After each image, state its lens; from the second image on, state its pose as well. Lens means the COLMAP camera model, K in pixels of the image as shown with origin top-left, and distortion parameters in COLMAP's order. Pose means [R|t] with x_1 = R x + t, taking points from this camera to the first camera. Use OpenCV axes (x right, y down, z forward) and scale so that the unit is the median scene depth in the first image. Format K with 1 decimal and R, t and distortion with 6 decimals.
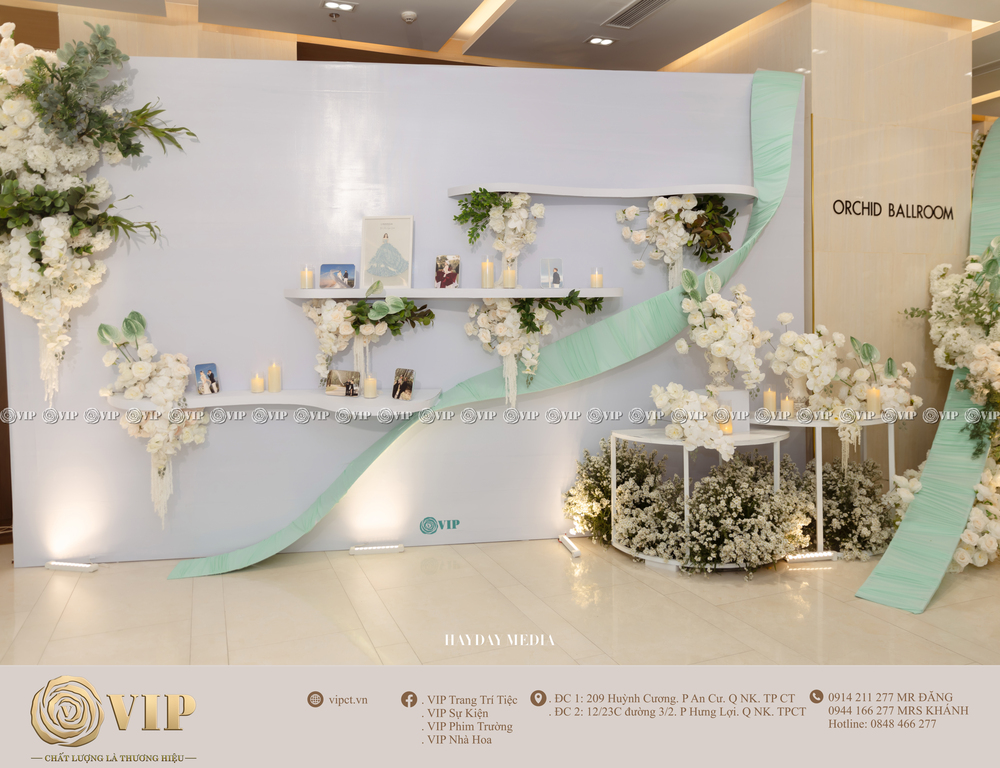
lens RADIAL K [[728.8, 0, 498.2], [0, 728.8, 336.9], [0, 0, 1]] dist [0.001366, 0.001176]
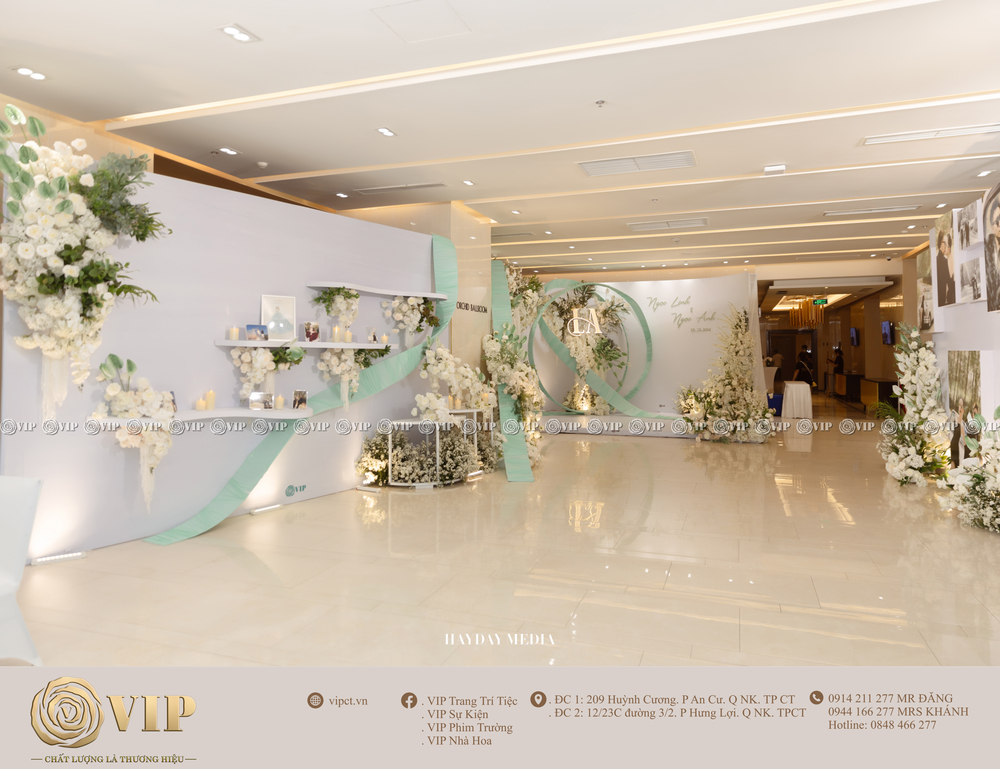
lens RADIAL K [[665.3, 0, 500.6], [0, 665.3, 333.7], [0, 0, 1]] dist [0.009495, -0.000542]
pose [[0.662435, 0.034031, 0.748346, -0.922844], [0.015860, 0.998107, -0.059427, 0.012017], [-0.748951, 0.051235, 0.660641, -0.328340]]
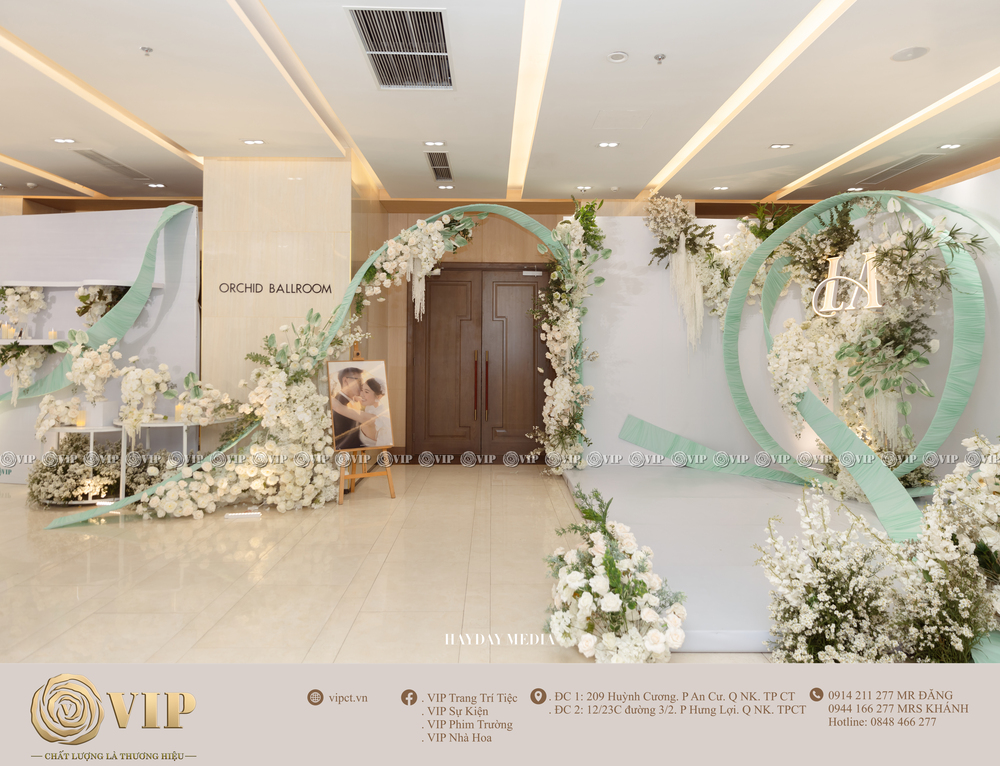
lens RADIAL K [[668.6, 0, 501.0], [0, 668.6, 333.6], [0, 0, 1]] dist [0.007166, 0.002048]
pose [[0.933039, 0.010500, -0.359621, 1.705033], [-0.028837, 0.998541, -0.045663, -0.038795], [0.358617, 0.052976, 0.931981, -0.110513]]
